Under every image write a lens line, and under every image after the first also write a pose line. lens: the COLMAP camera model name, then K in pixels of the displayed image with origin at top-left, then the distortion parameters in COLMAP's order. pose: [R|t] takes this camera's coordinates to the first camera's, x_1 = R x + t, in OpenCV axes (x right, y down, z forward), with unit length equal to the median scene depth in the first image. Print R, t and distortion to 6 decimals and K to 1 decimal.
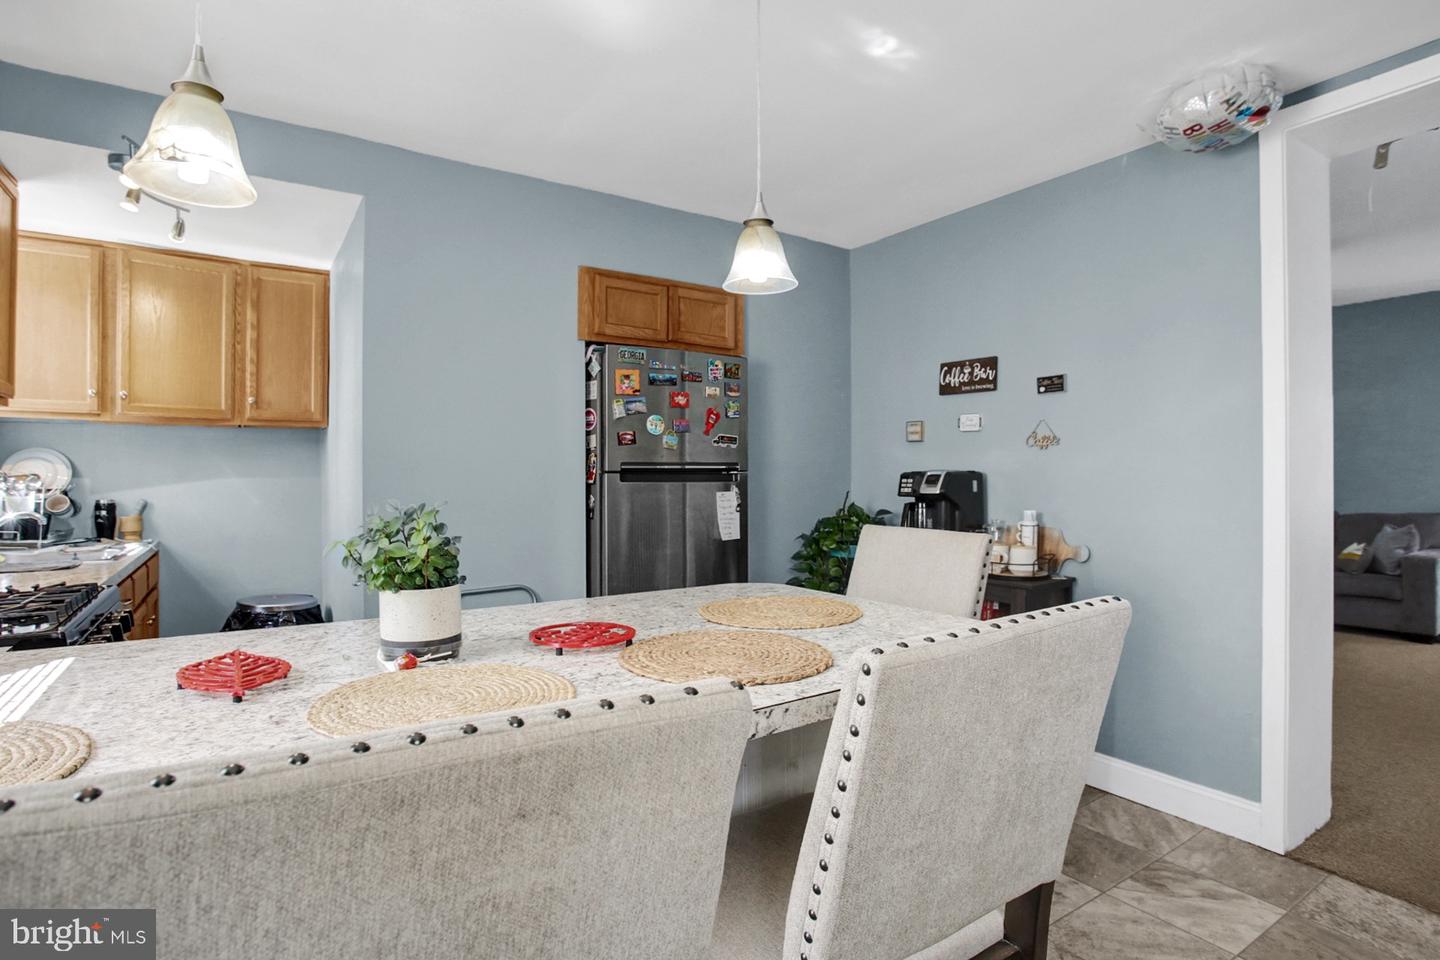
lens RADIAL K [[740.9, 0, 720.0], [0, 740.9, 480.0], [0, 0, 1]] dist [-0.028175, -0.000208]
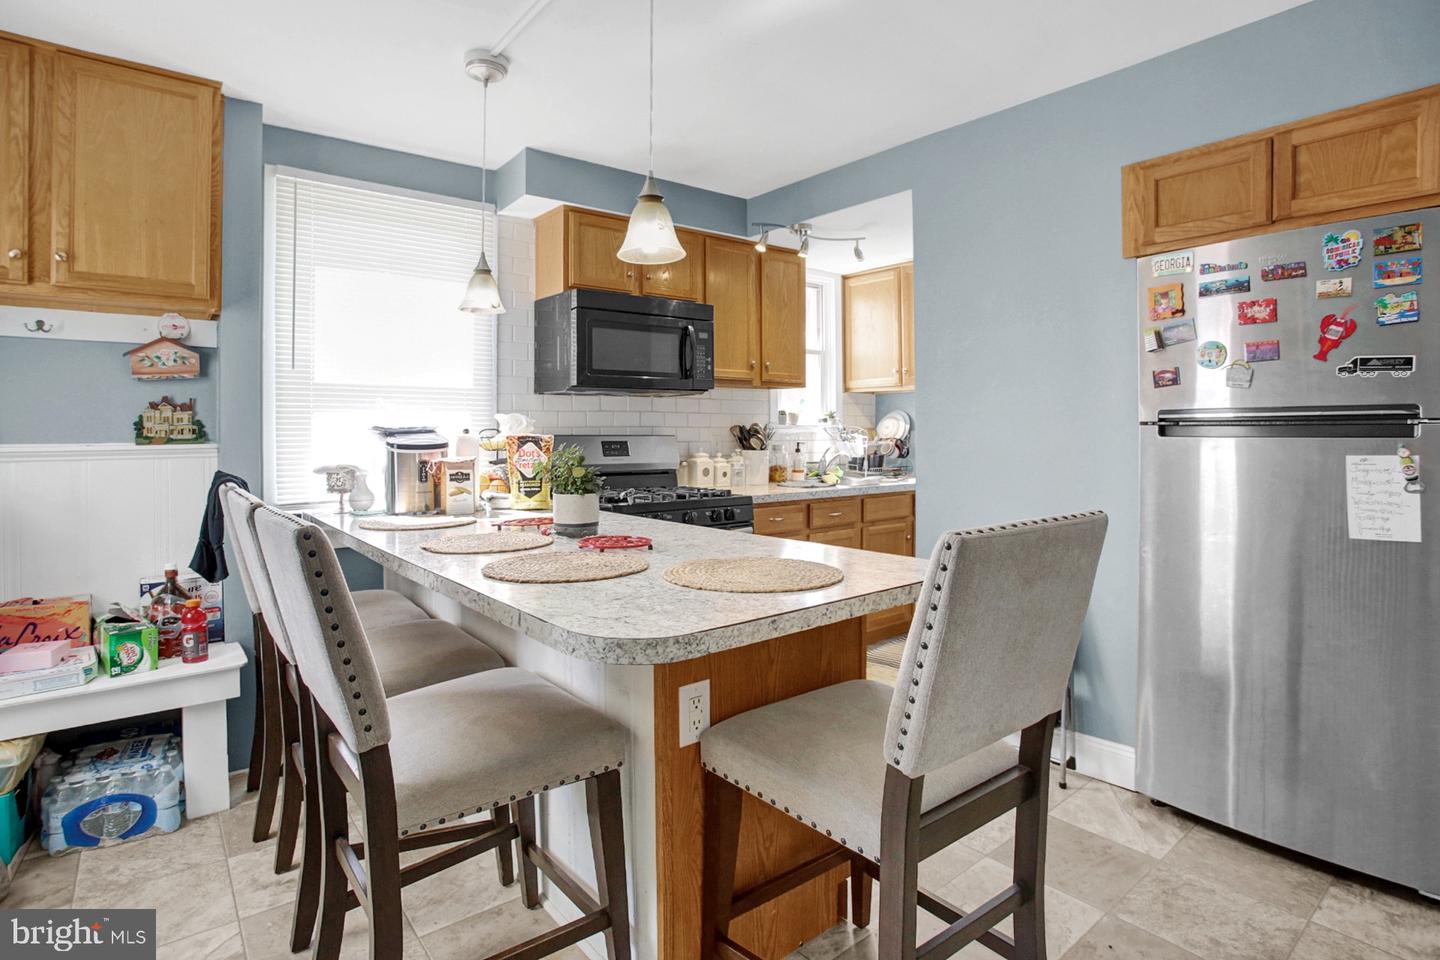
lens RADIAL K [[778.3, 0, 717.1], [0, 778.3, 435.6], [0, 0, 1]] dist [-0.001761, -0.000107]
pose [[0.096185, 0.005132, -0.995350, 0.564208], [-0.009919, 0.999942, 0.004197, 0.003013], [0.995314, 0.009469, 0.096231, 0.446323]]
